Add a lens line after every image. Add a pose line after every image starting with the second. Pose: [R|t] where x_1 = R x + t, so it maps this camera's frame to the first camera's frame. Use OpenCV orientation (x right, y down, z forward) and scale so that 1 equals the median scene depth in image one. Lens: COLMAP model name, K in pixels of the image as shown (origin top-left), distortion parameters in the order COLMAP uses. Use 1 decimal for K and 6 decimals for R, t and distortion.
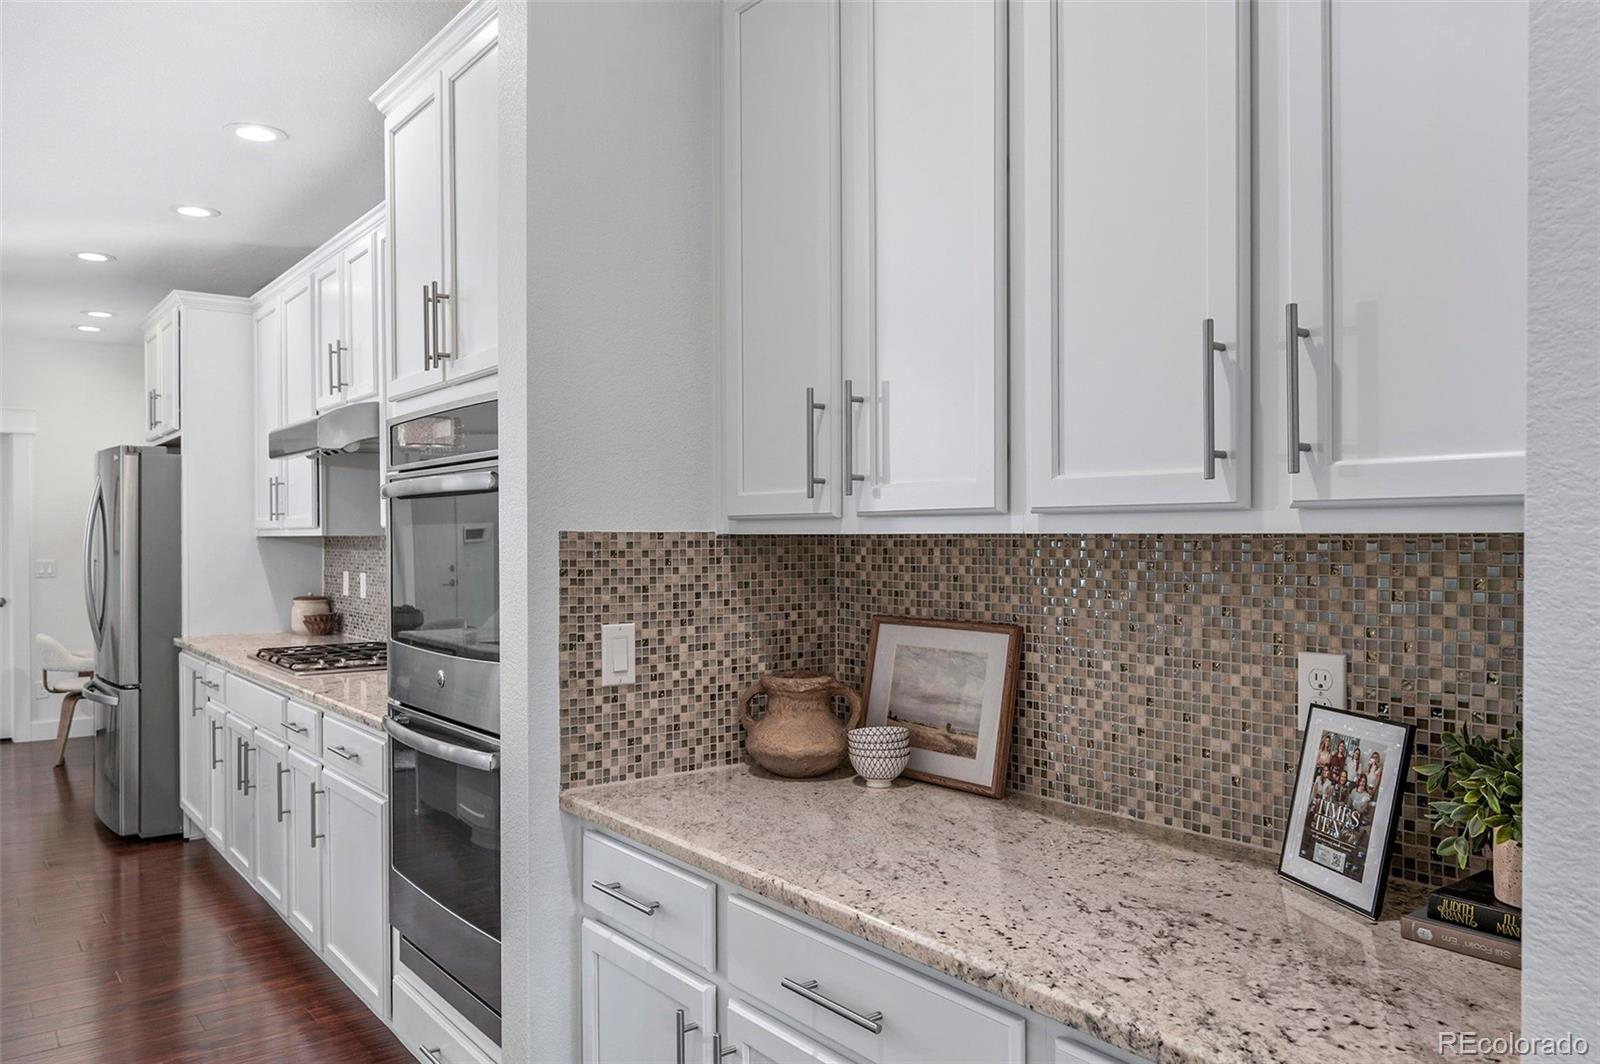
lens RADIAL K [[1110.1, 0, 799.3], [0, 1110.1, 530.6], [0, 0, 1]] dist [-0.002165, -0.000419]
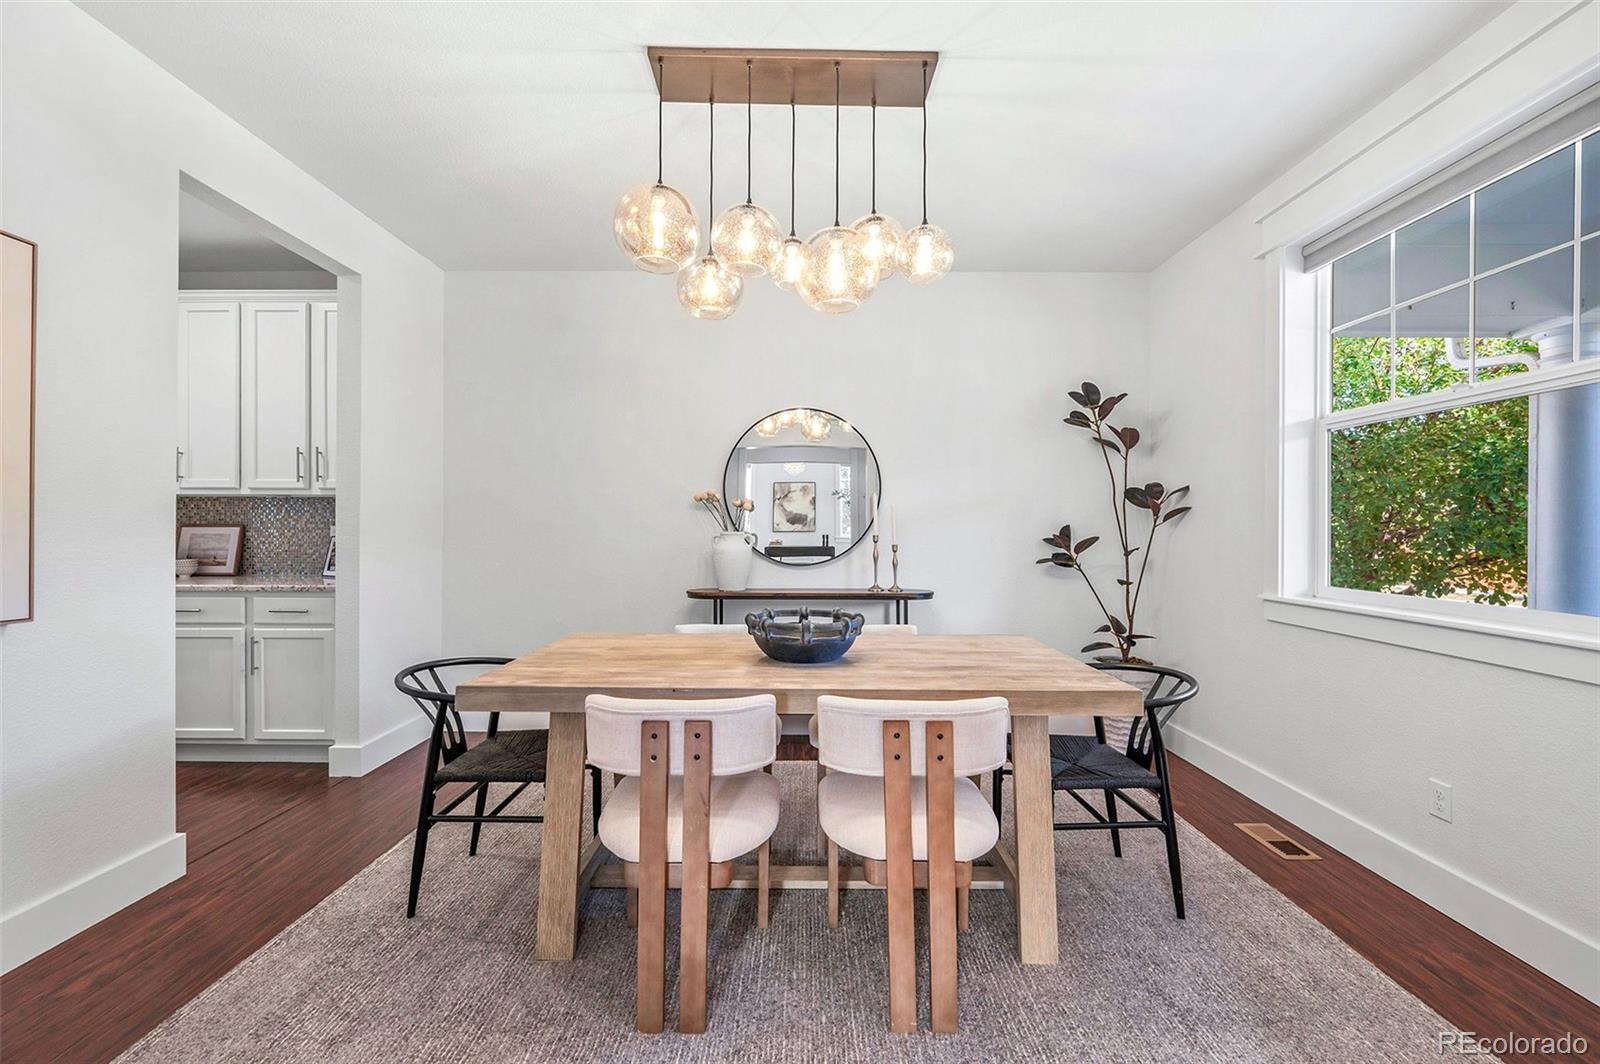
lens RADIAL K [[654.6, 0, 792.2], [0, 654.6, 523.5], [0, 0, 1]] dist [-0.000971, -0.000100]
pose [[0.627020, 0.000579, 0.779003, -0.298575], [-0.006098, 0.999973, 0.004164, 0.066505], [-0.778979, -0.007361, 0.627007, -1.510187]]
